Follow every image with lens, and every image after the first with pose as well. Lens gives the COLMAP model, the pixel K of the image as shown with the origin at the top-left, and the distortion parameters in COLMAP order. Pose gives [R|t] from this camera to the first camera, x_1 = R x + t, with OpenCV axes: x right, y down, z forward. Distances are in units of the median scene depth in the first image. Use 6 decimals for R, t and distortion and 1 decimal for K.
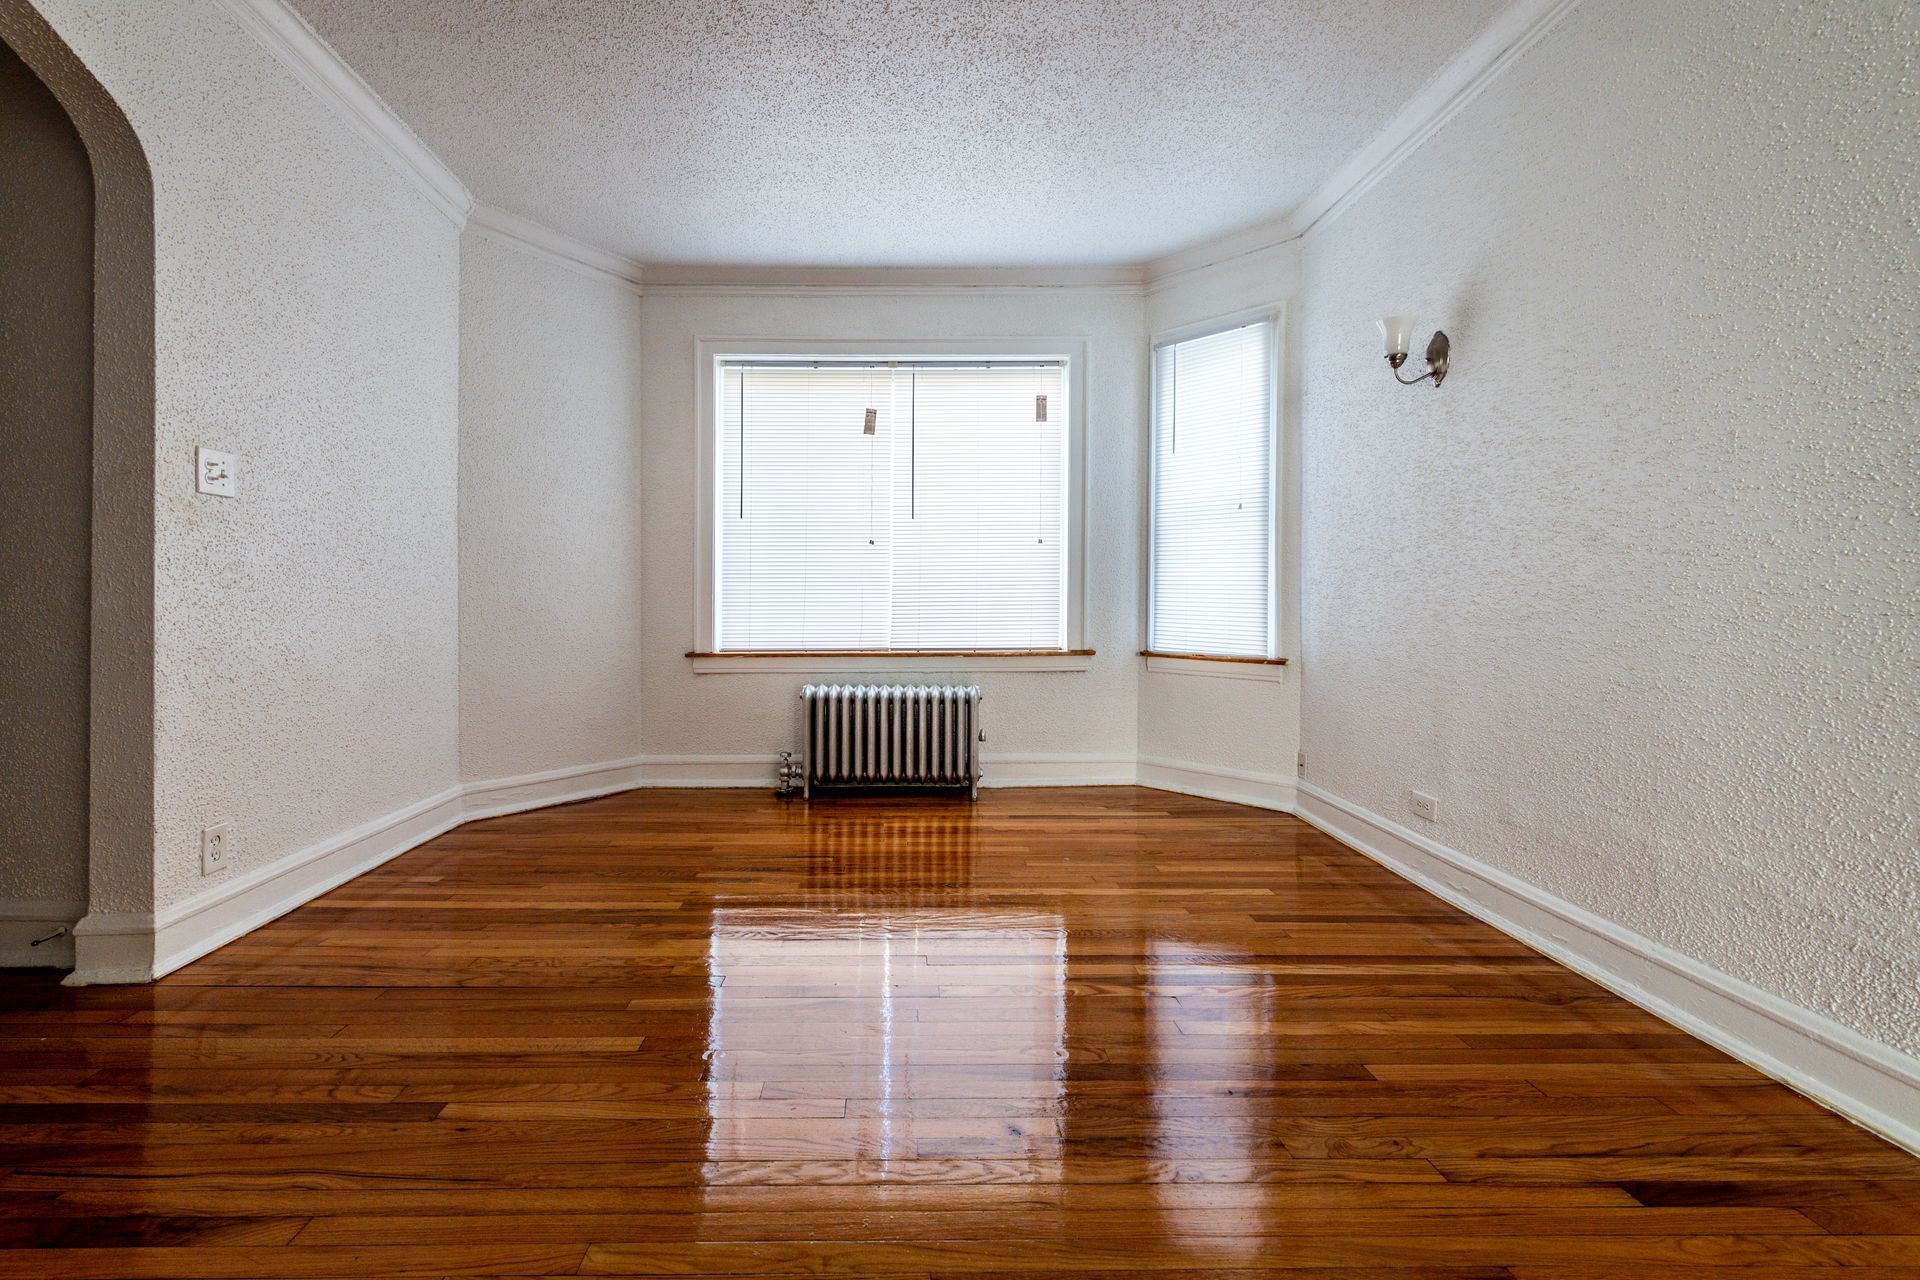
lens RADIAL K [[765.5, 0, 971.3], [0, 765.5, 614.0], [0, 0, 1]] dist [0.009236, -0.003147]
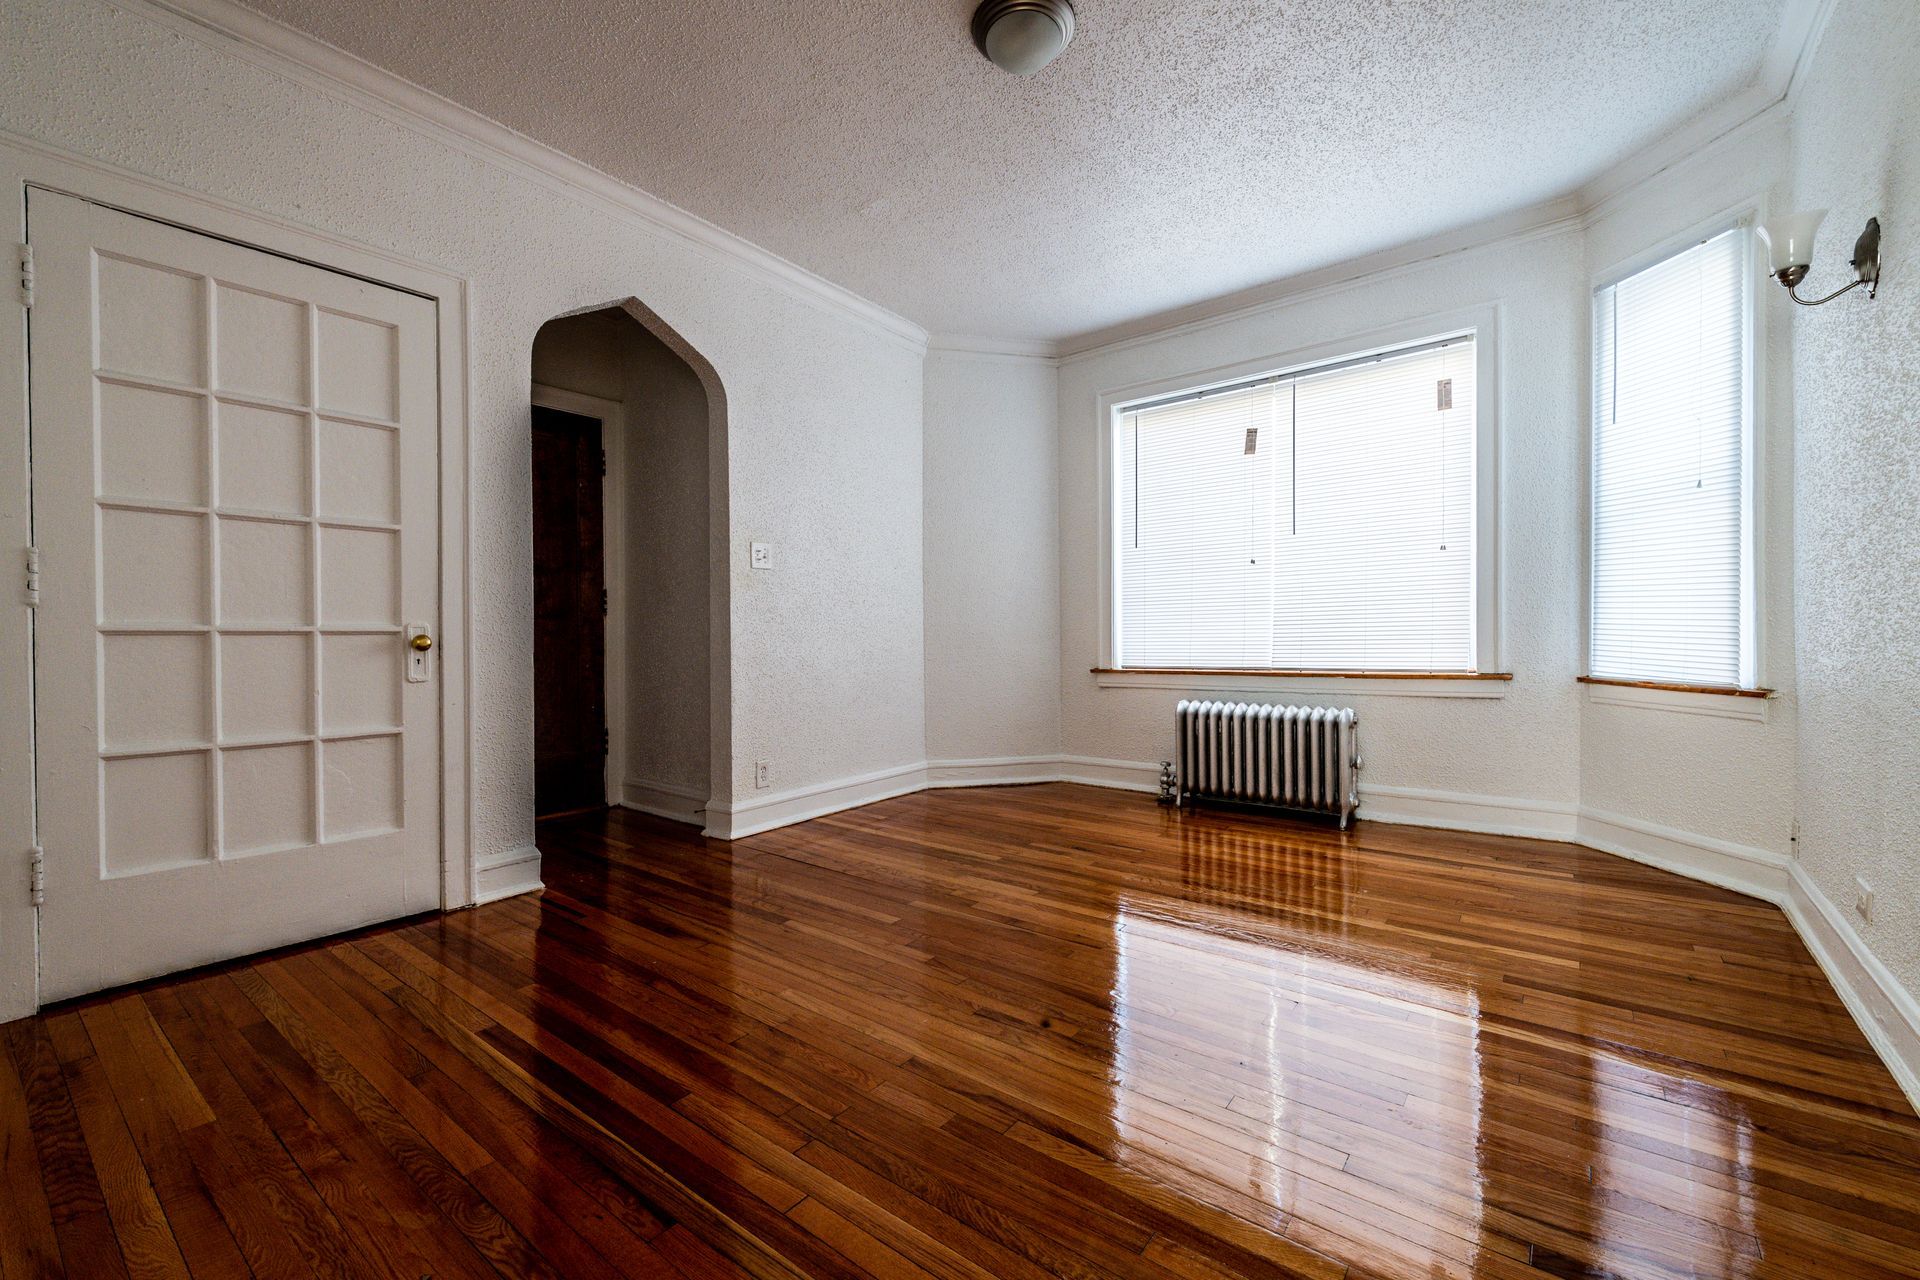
lens RADIAL K [[795.8, 0, 975.9], [0, 795.8, 638.4], [0, 0, 1]] dist [0.008379, -0.002199]
pose [[0.779918, -0.006642, -0.625847, 0.273896], [0.010029, 0.999948, 0.001886, 0.001502], [0.625802, -0.007748, 0.779944, -0.047298]]
